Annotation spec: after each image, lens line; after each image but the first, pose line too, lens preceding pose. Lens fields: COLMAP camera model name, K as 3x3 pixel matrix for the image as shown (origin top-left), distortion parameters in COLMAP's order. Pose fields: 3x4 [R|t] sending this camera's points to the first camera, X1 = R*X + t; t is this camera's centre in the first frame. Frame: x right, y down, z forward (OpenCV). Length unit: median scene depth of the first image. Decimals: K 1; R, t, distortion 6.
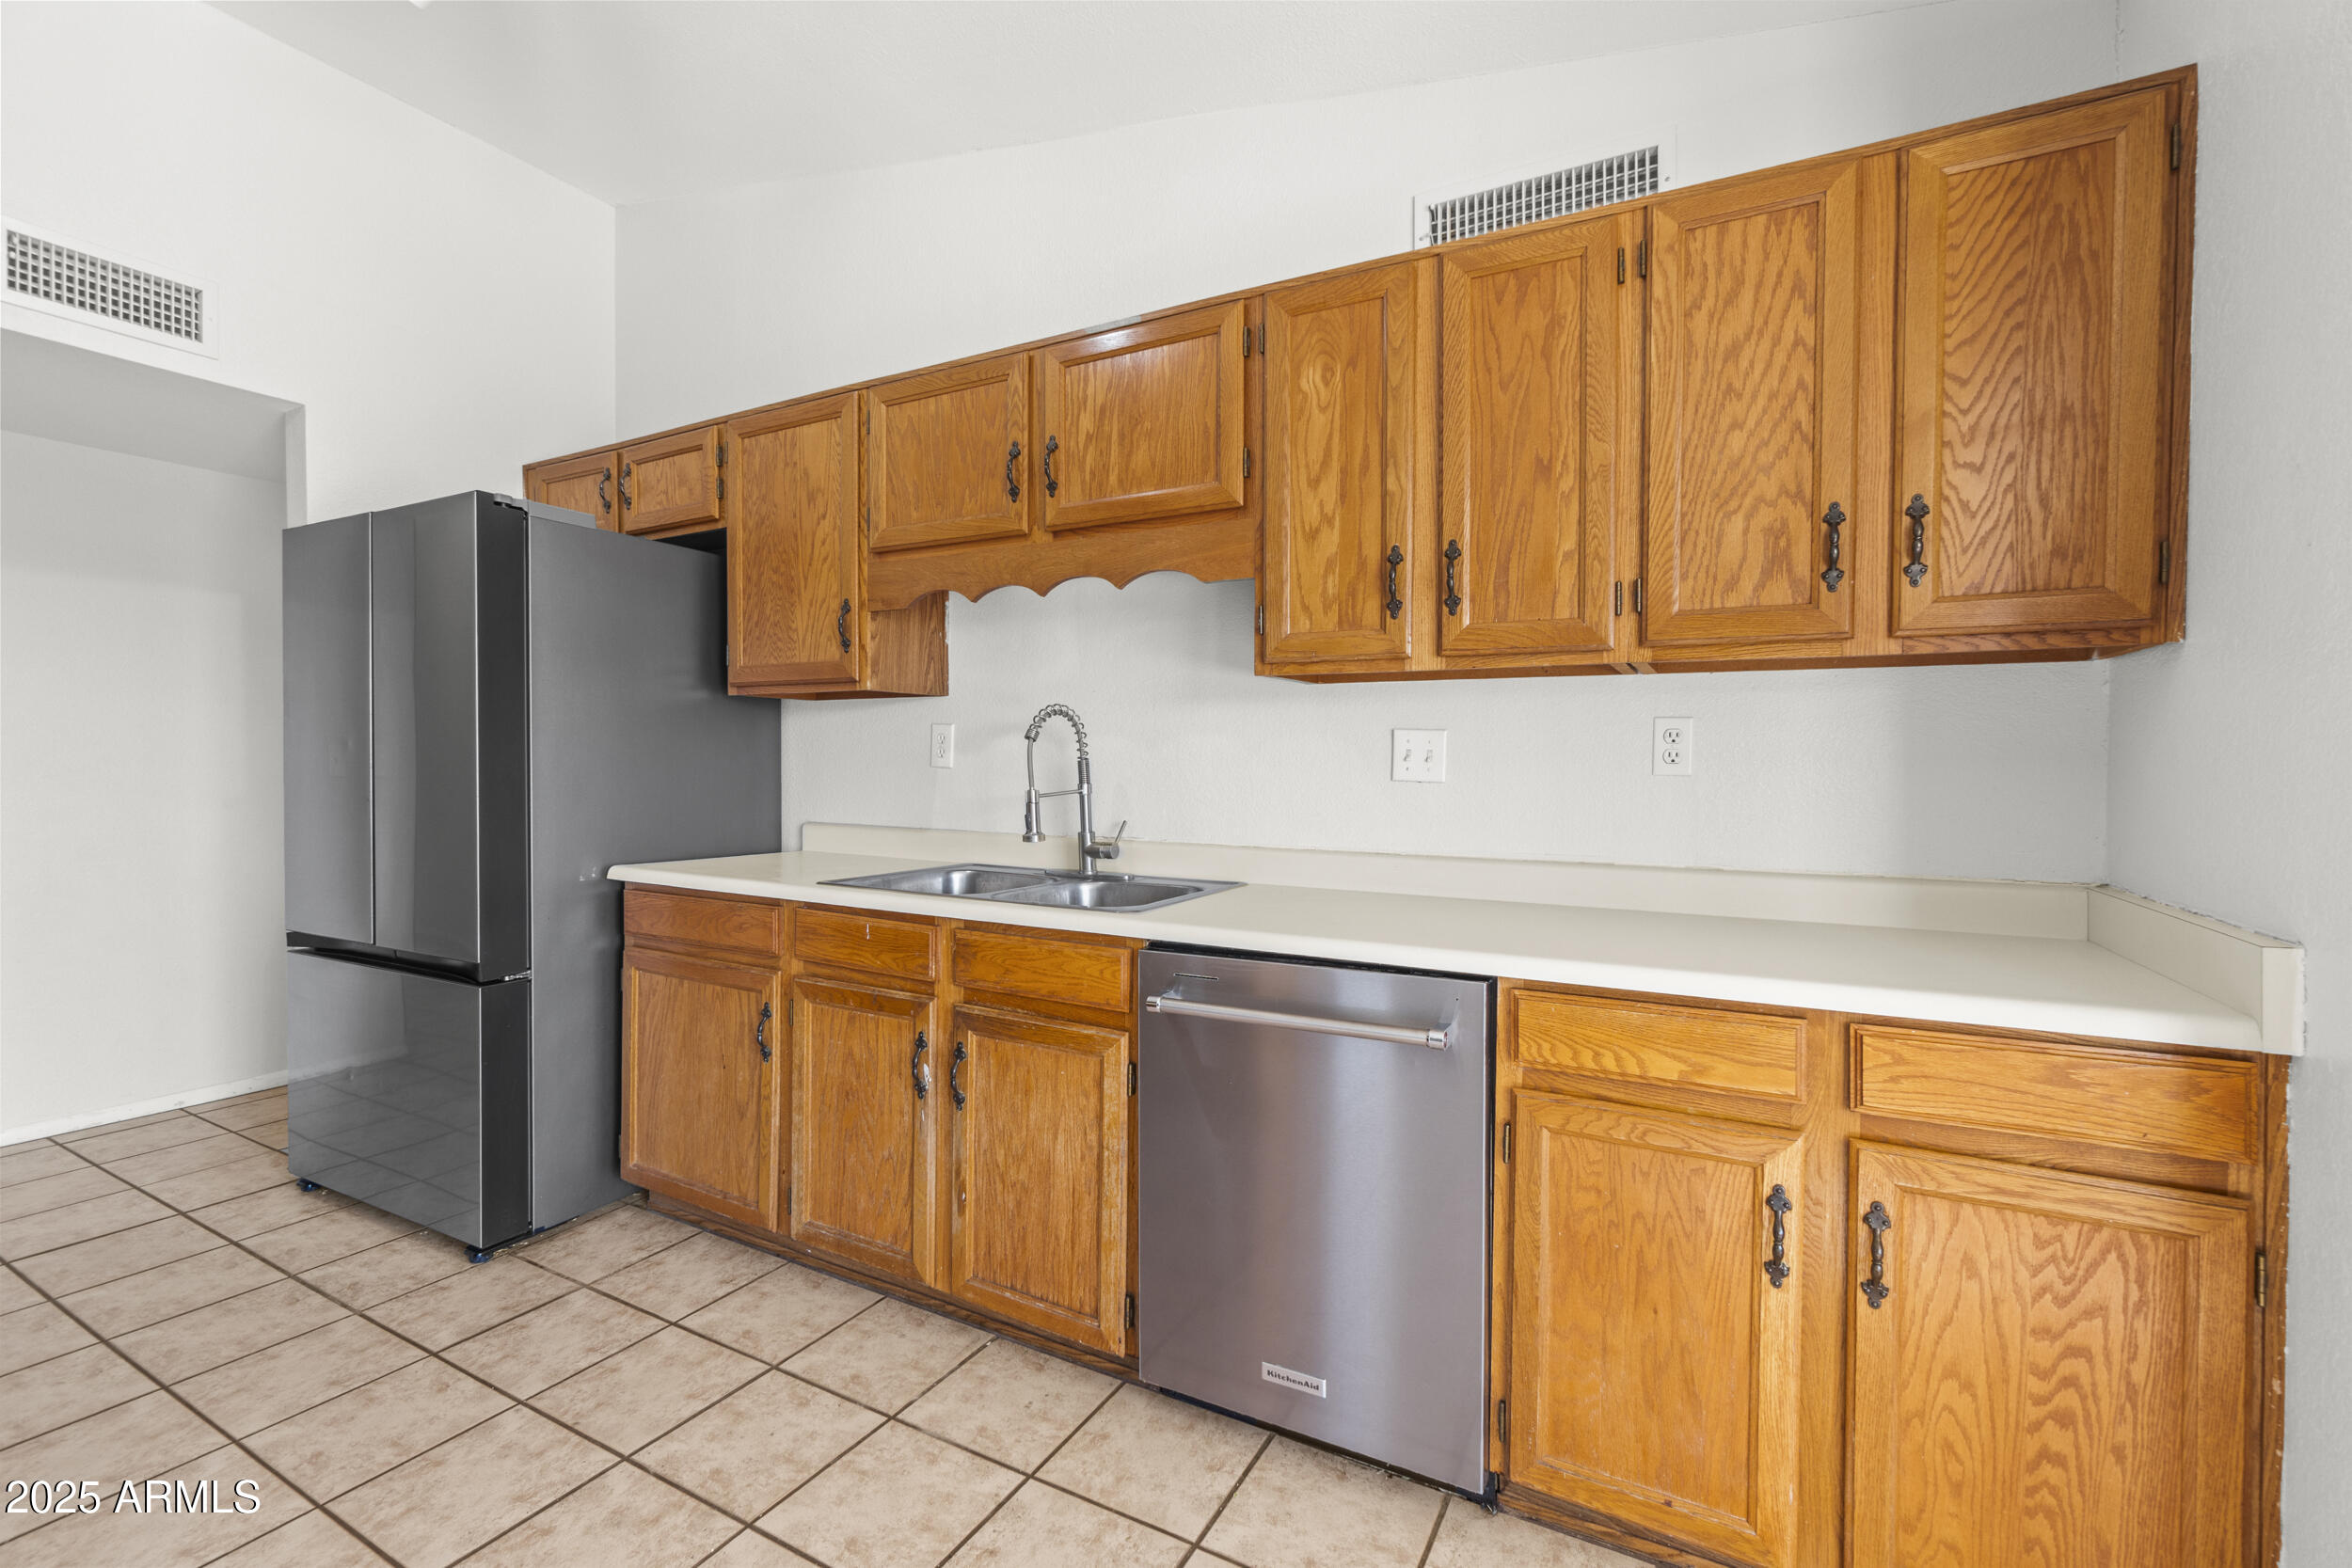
lens RADIAL K [[1019.7, 0, 1156.6], [0, 1019.7, 778.1], [0, 0, 1]] dist [-0.006210, 0.002506]
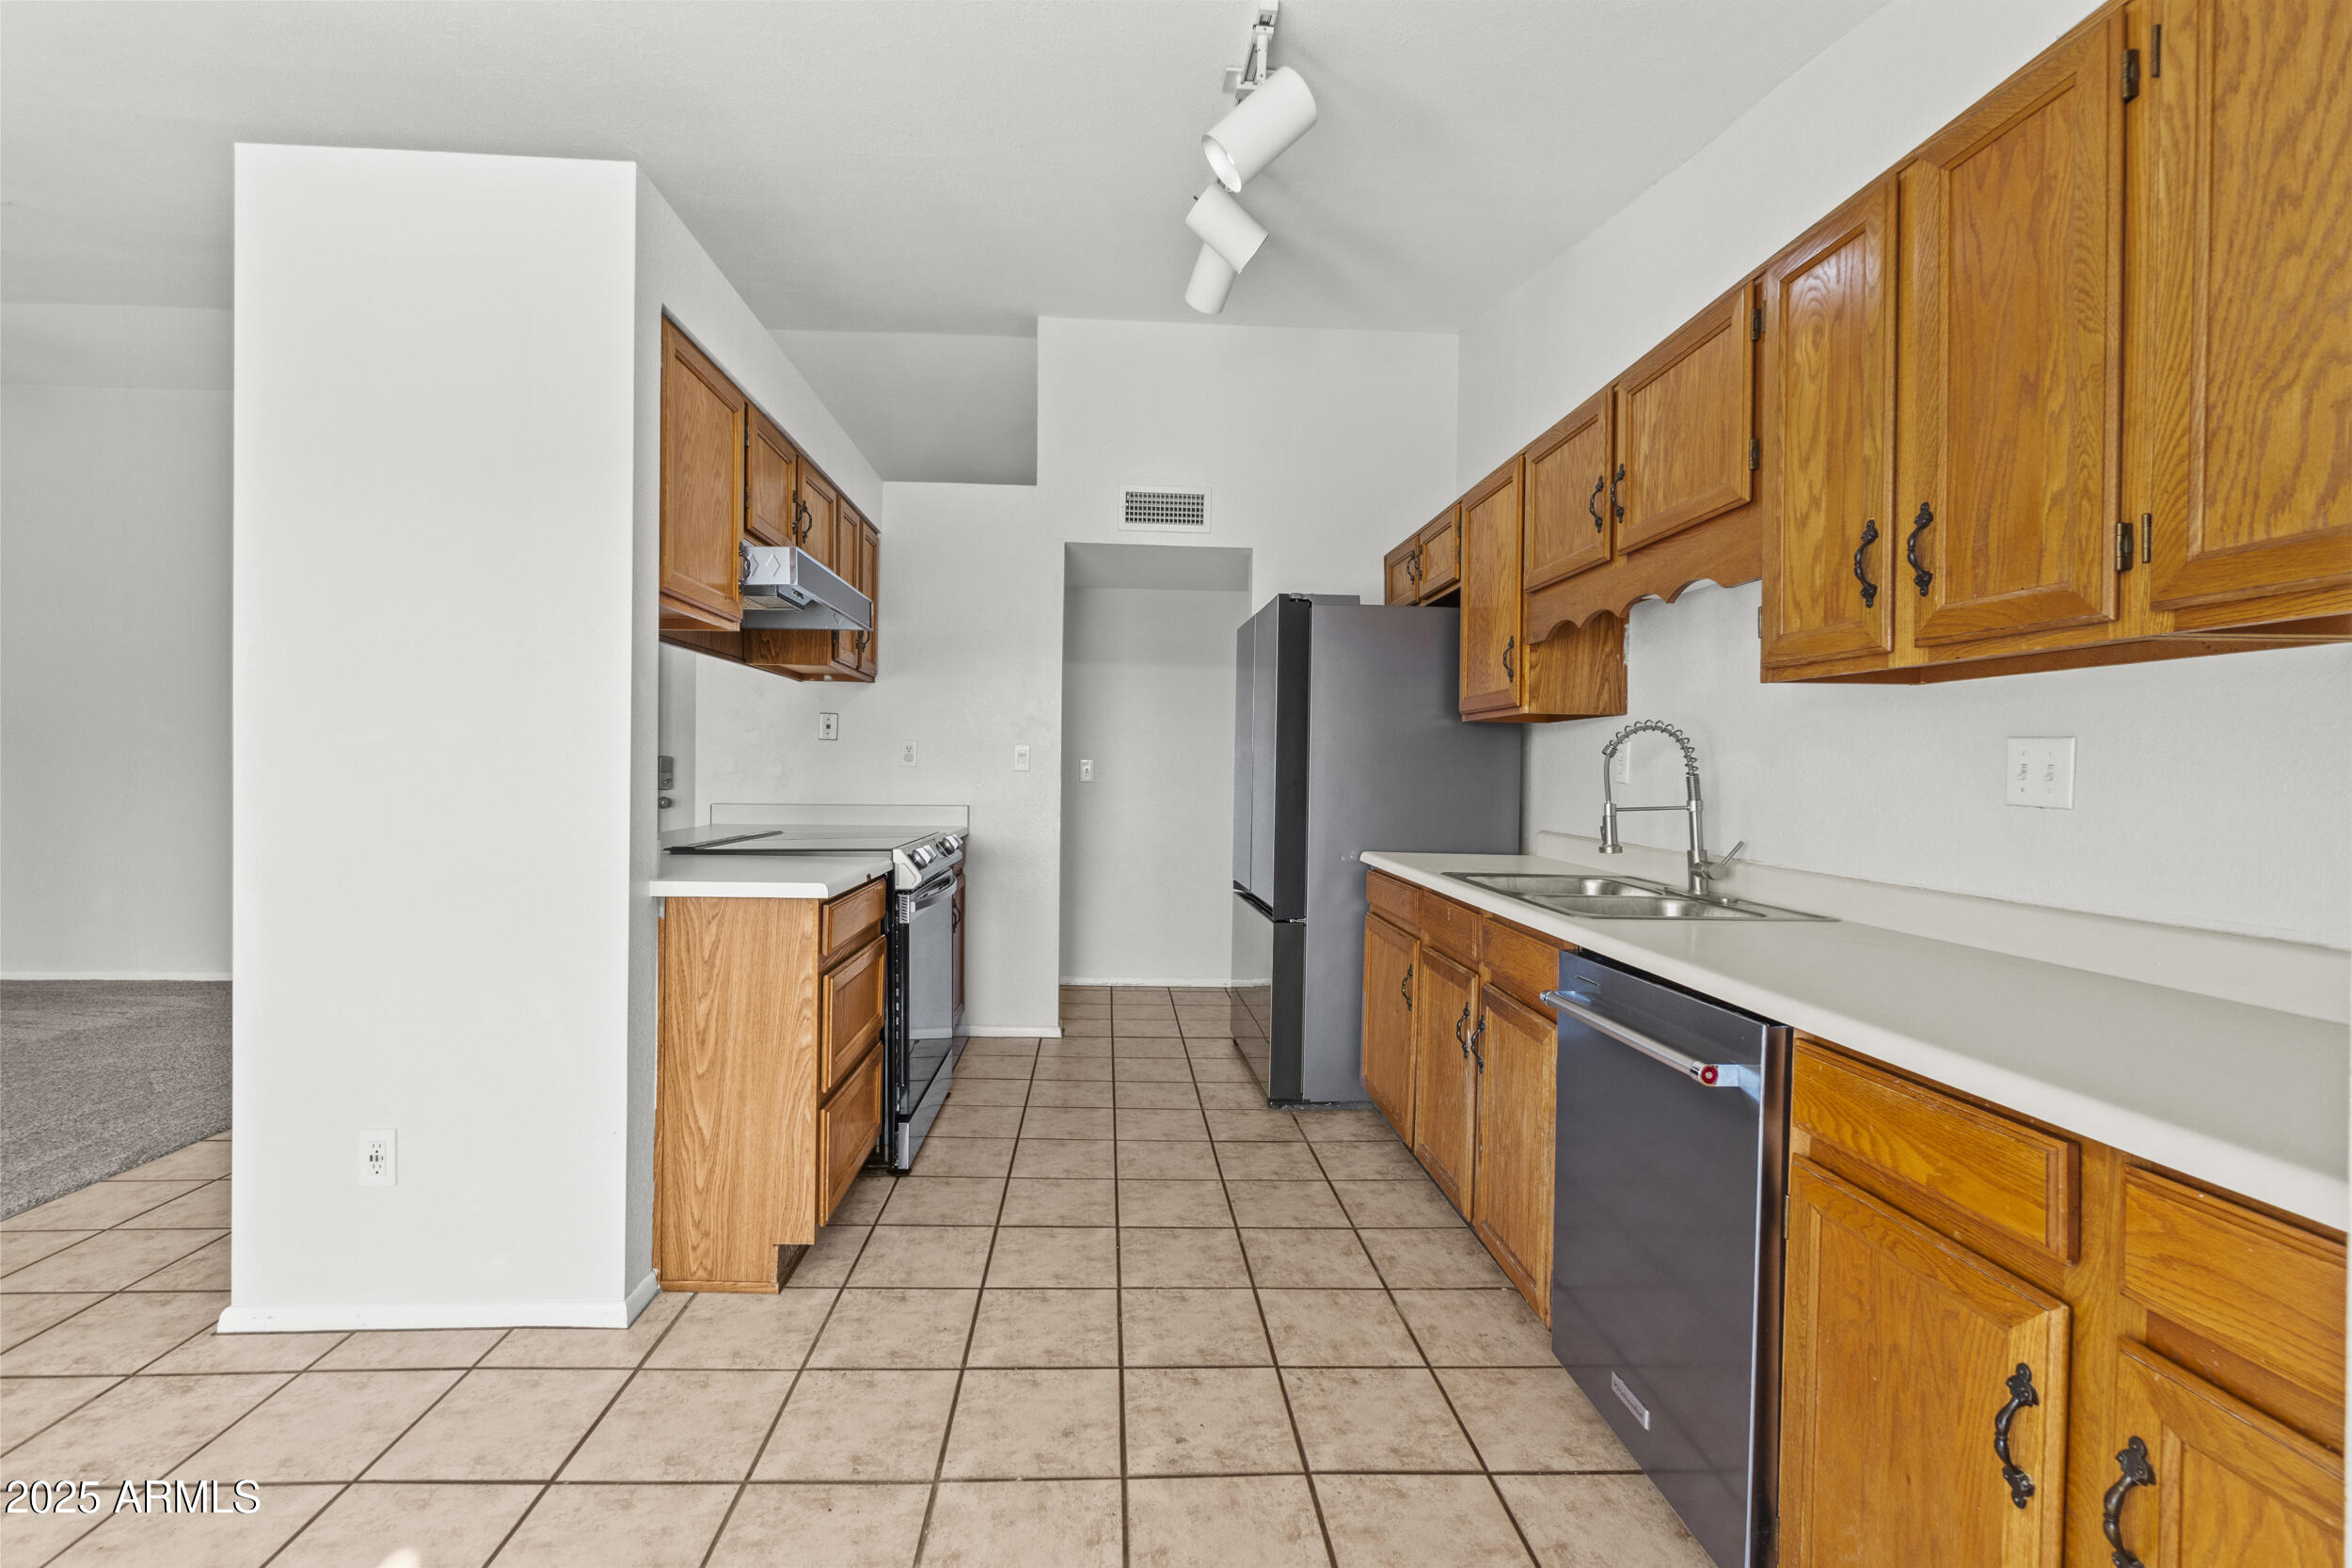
lens RADIAL K [[1019.7, 0, 1156.7], [0, 1019.7, 778.5], [0, 0, 1]] dist [-0.006210, 0.002506]
pose [[0.528852, 0.010163, -0.848653, 0.627633], [-0.027356, 0.999613, -0.005076, 0.004626], [0.848273, 0.025900, 0.528925, 0.062841]]
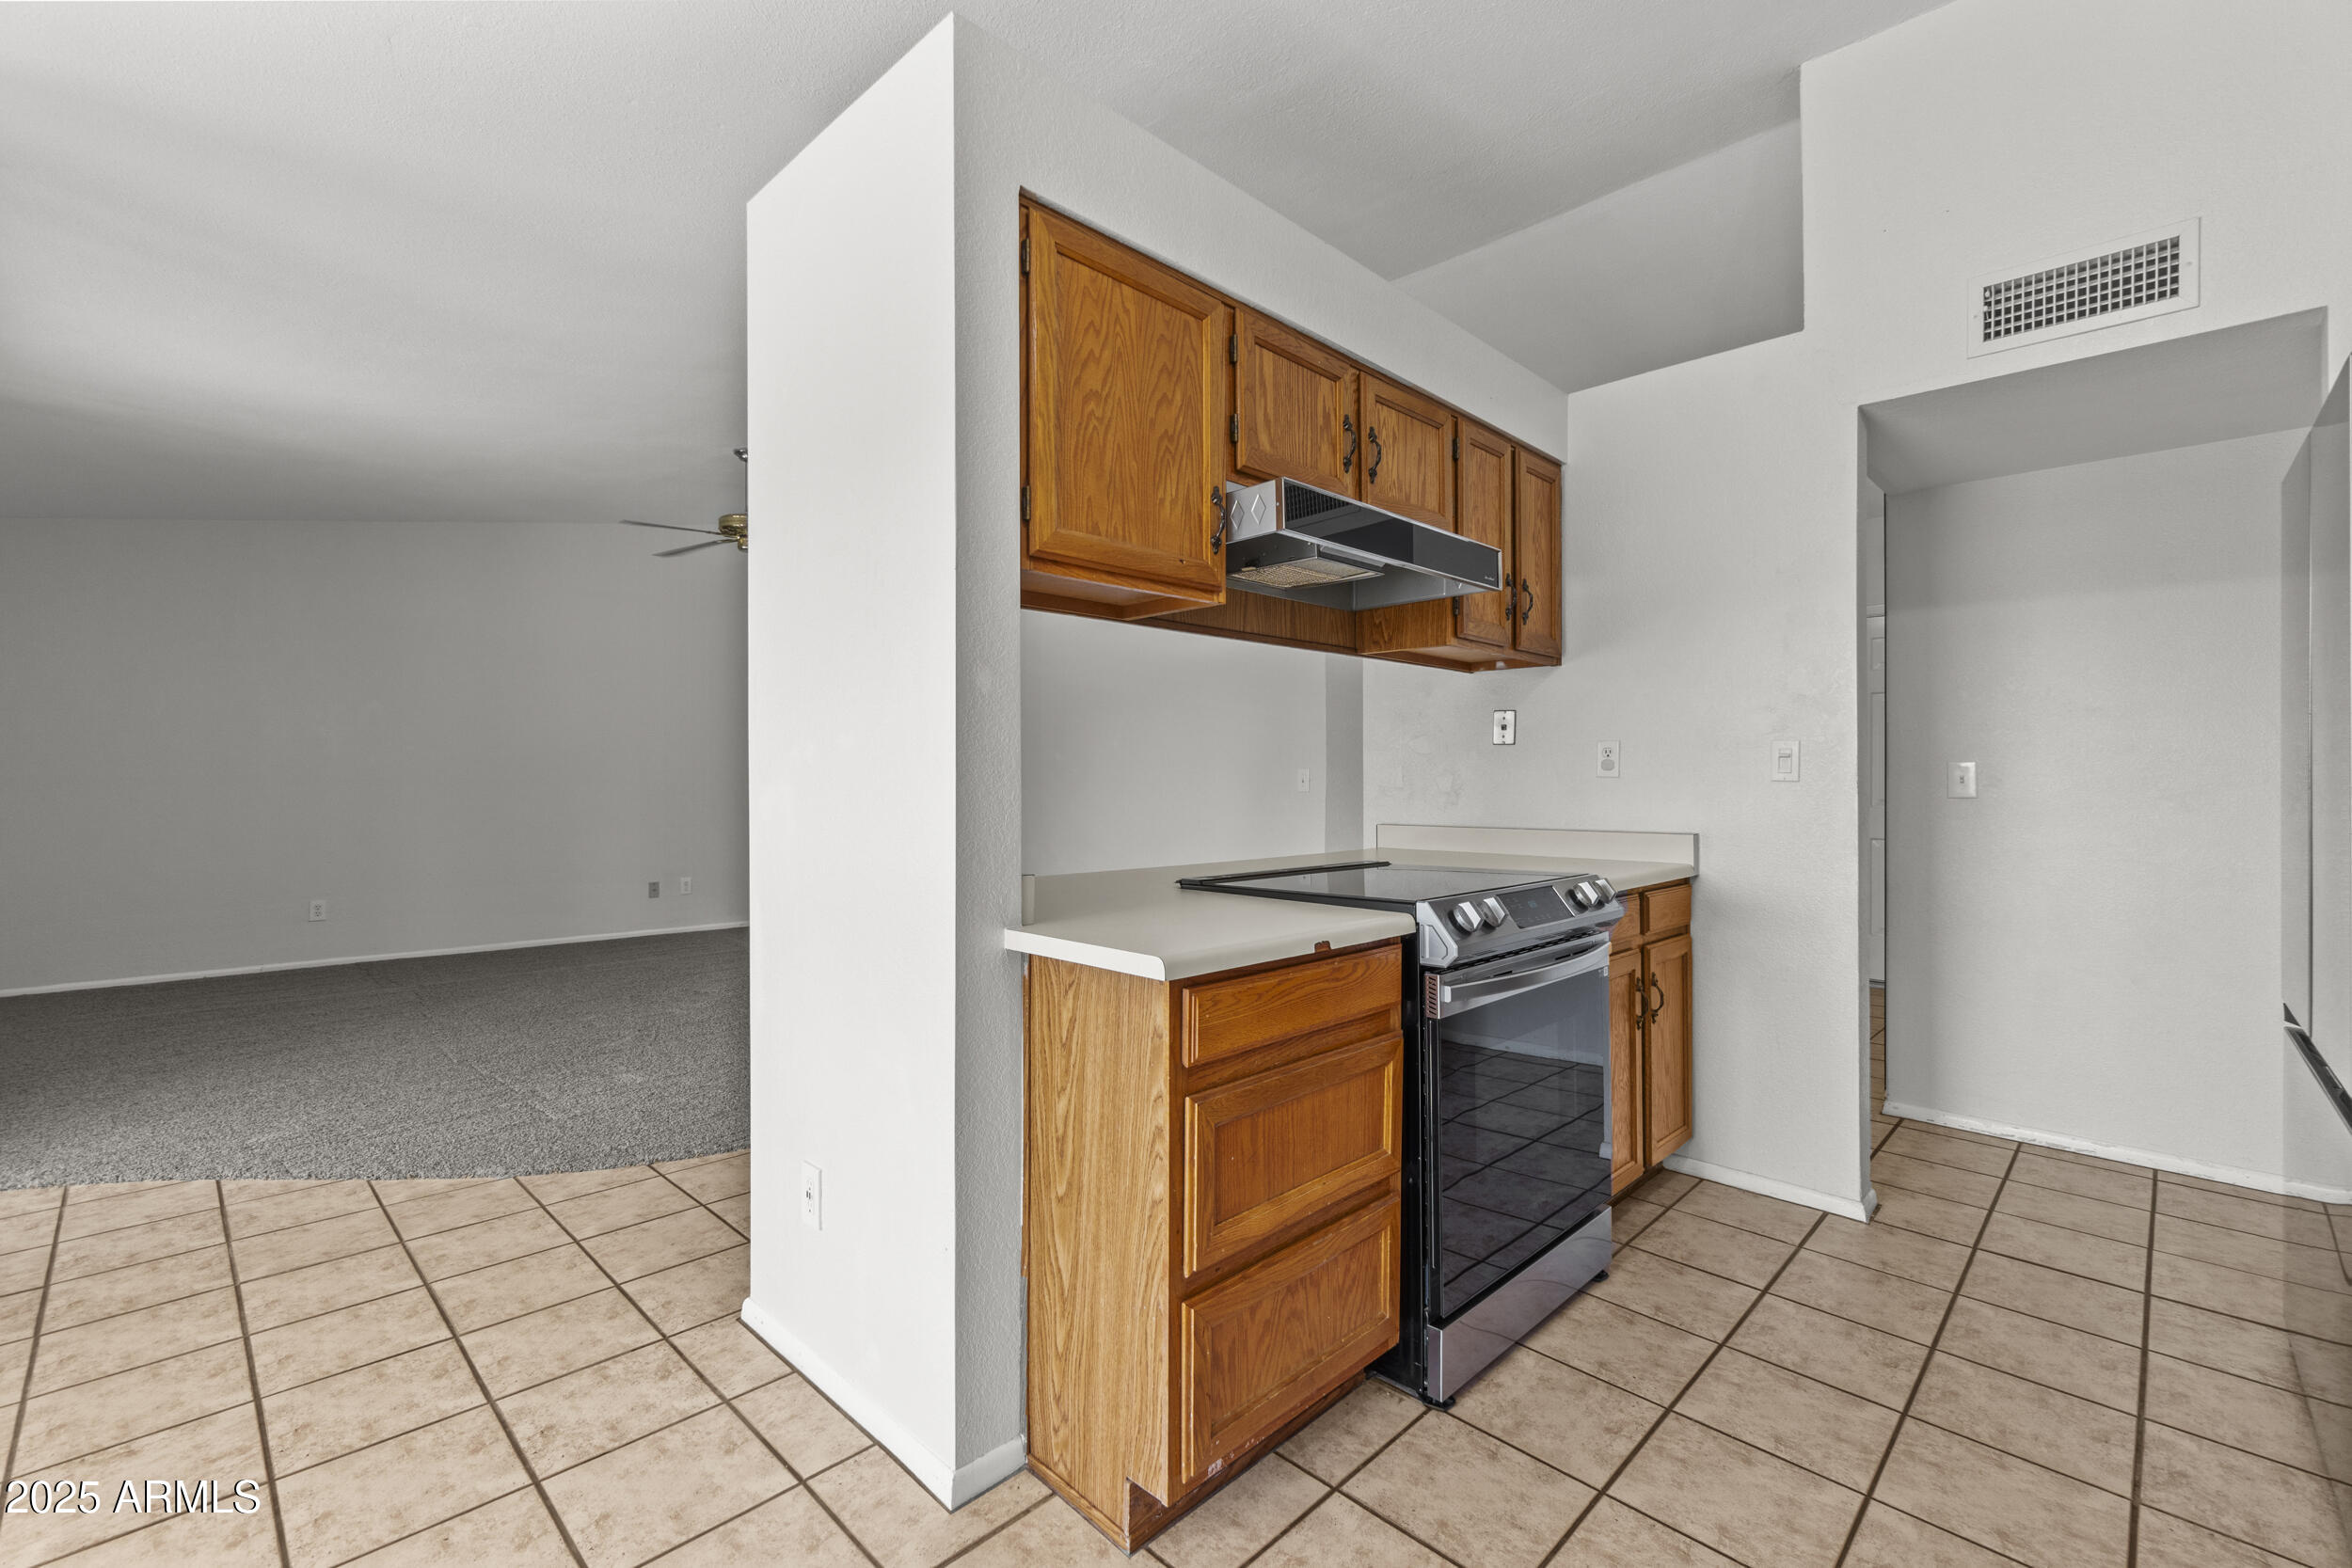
lens RADIAL K [[1019.7, 0, 1155.3], [0, 1019.7, 774.7], [0, 0, 1]] dist [-0.006210, 0.002506]
pose [[-0.278961, -0.008096, -0.960268, 0.174240], [-0.017915, 0.999834, -0.003225, -0.004028], [0.960135, 0.016304, -0.279060, 0.557192]]
